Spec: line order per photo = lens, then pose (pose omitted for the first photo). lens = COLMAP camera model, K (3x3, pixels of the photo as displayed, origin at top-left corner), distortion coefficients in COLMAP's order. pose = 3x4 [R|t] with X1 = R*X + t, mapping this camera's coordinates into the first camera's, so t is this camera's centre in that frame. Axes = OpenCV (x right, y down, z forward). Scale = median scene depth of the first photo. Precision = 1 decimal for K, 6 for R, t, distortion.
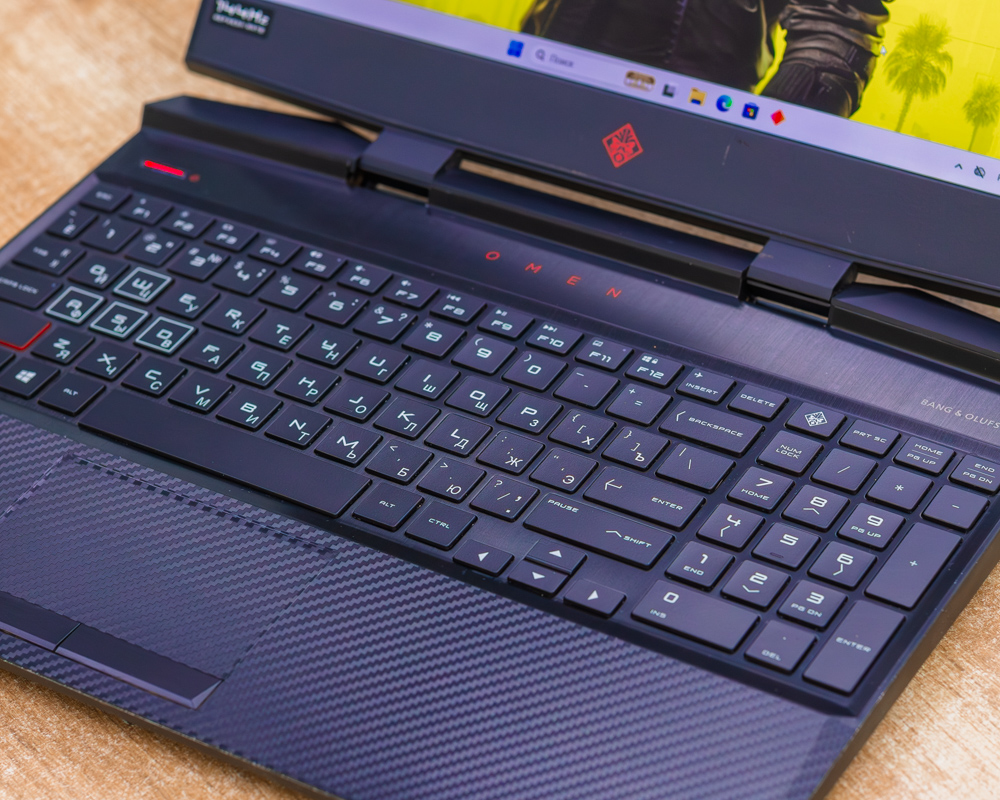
lens RADIAL K [[2976.9, 0, 500.0], [0, 2976.9, 400.0], [0, 0, 1]] dist [-0.105974, 0.117528]
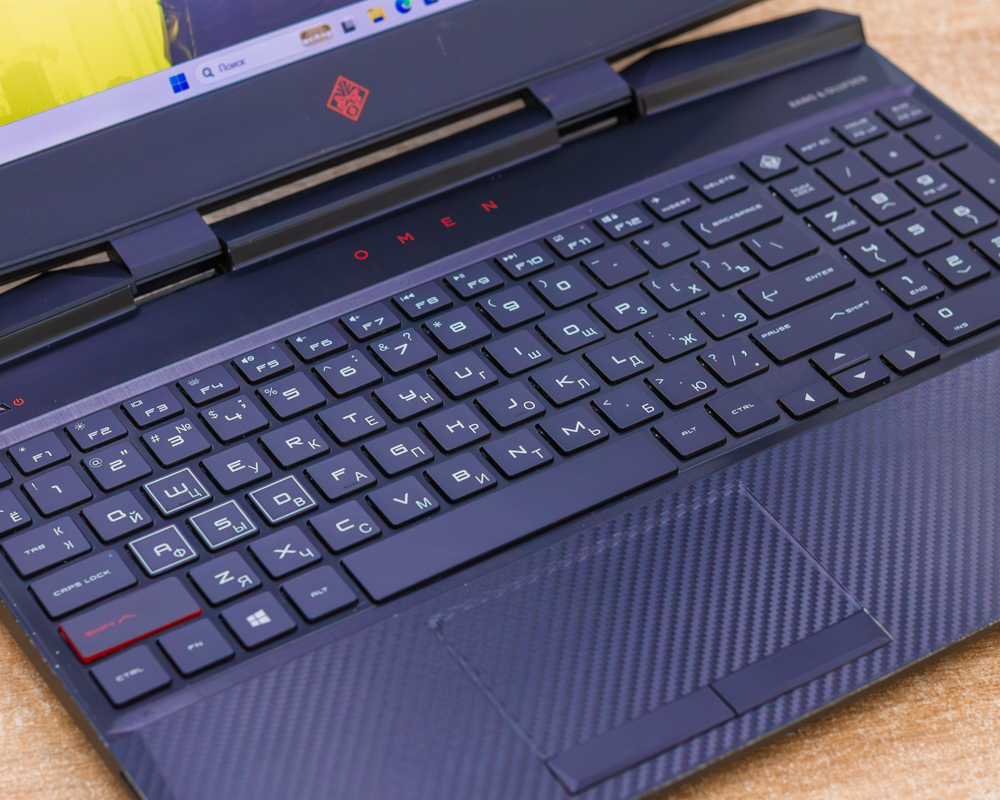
lens RADIAL K [[2976.9, 0, 500.0], [0, 2976.9, 400.0], [0, 0, 1]] dist [-0.105974, 0.117528]
pose [[0.433300, -0.526742, 0.731296, -0.699091], [0.538501, 0.801969, 0.258579, -0.233278], [-0.722681, 0.281761, 0.631144, 0.403316]]
